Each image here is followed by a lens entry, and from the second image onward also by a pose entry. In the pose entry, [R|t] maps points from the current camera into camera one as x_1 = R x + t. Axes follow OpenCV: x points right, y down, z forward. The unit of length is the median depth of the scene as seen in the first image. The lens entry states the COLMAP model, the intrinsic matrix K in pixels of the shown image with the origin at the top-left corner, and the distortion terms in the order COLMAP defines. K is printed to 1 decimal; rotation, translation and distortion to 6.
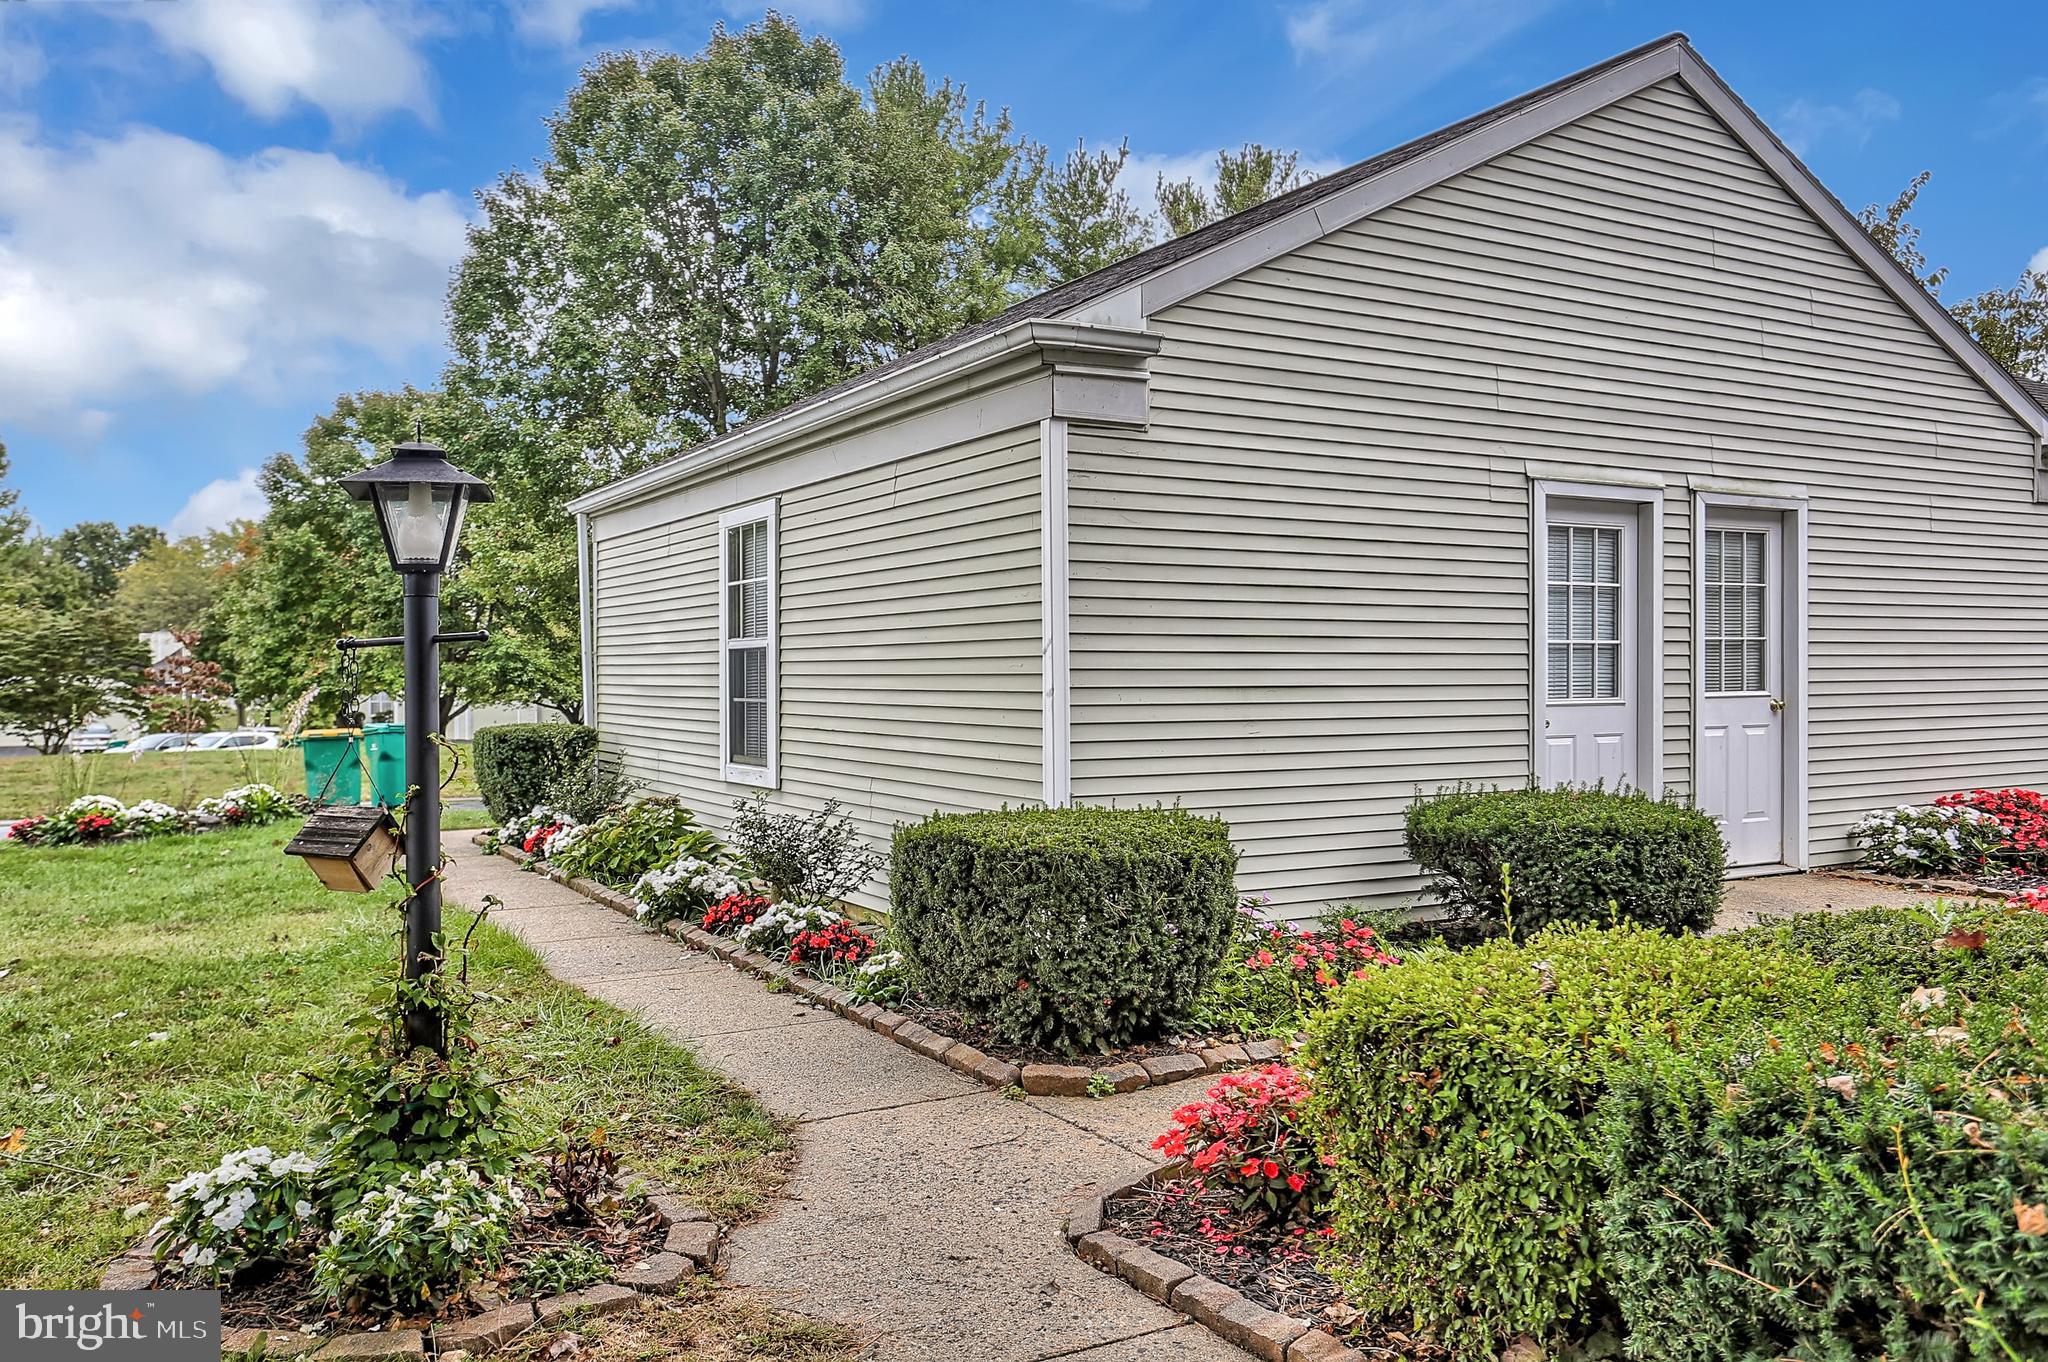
lens RADIAL K [[1678.7, 0, 1024.0], [0, 1678.7, 681.0], [0, 0, 1]] dist [-0.119520, 0.000266]
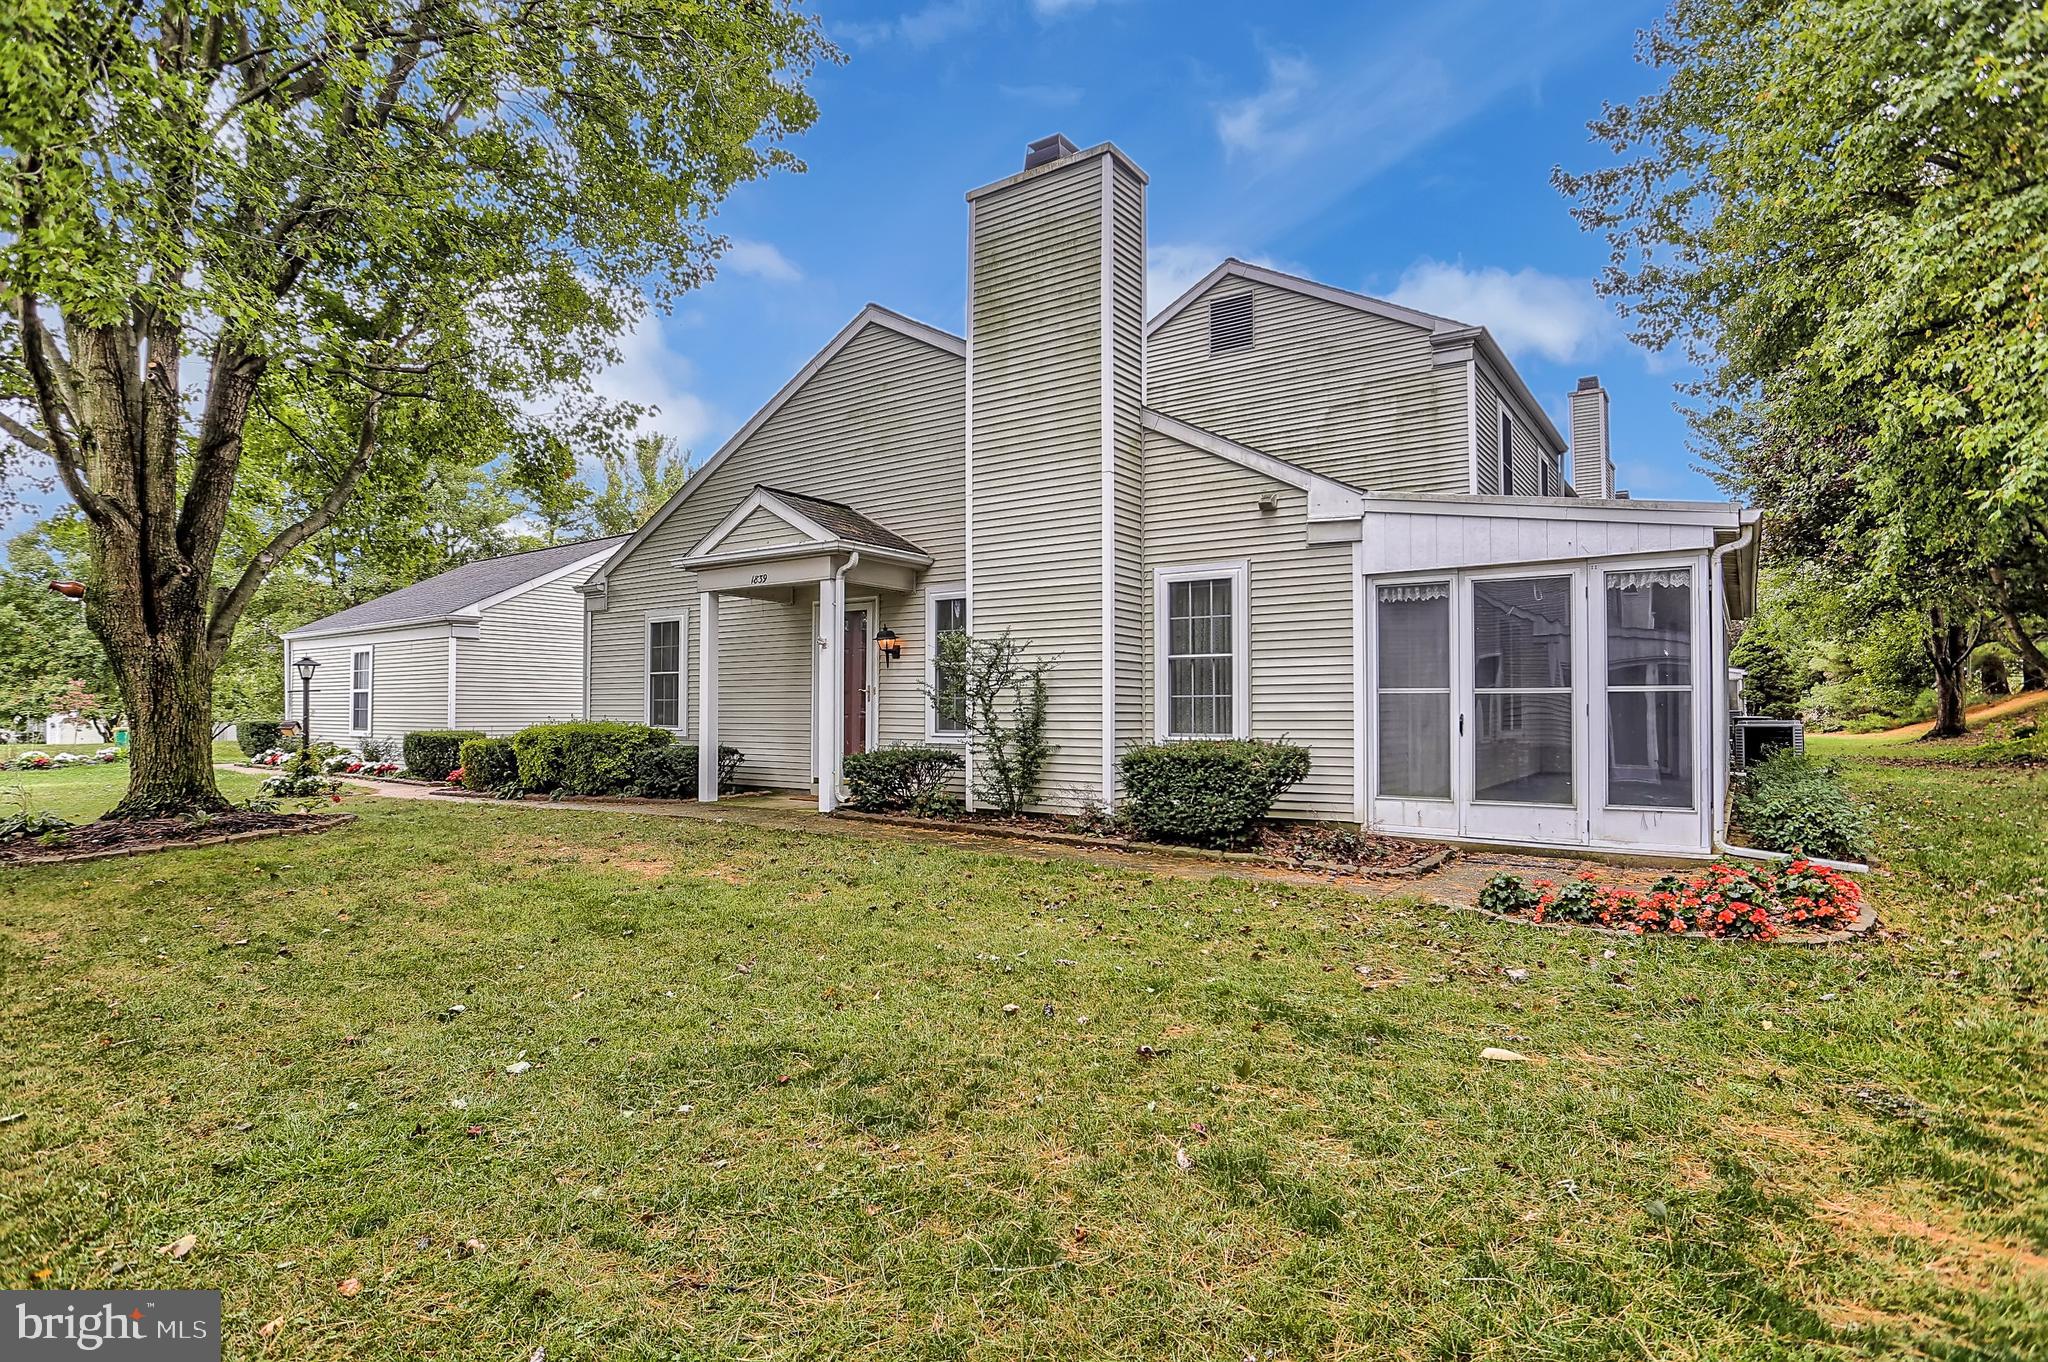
lens RADIAL K [[1066.2, 0, 1024.0], [0, 1066.2, 681.0], [0, 0, 1]] dist [-0.059495, 0.027186]
pose [[0.914105, 0.014015, 0.405236, 0.173158], [-0.001648, 0.999523, -0.030851, 0.017292], [-0.405475, 0.027534, 0.913692, -1.271628]]
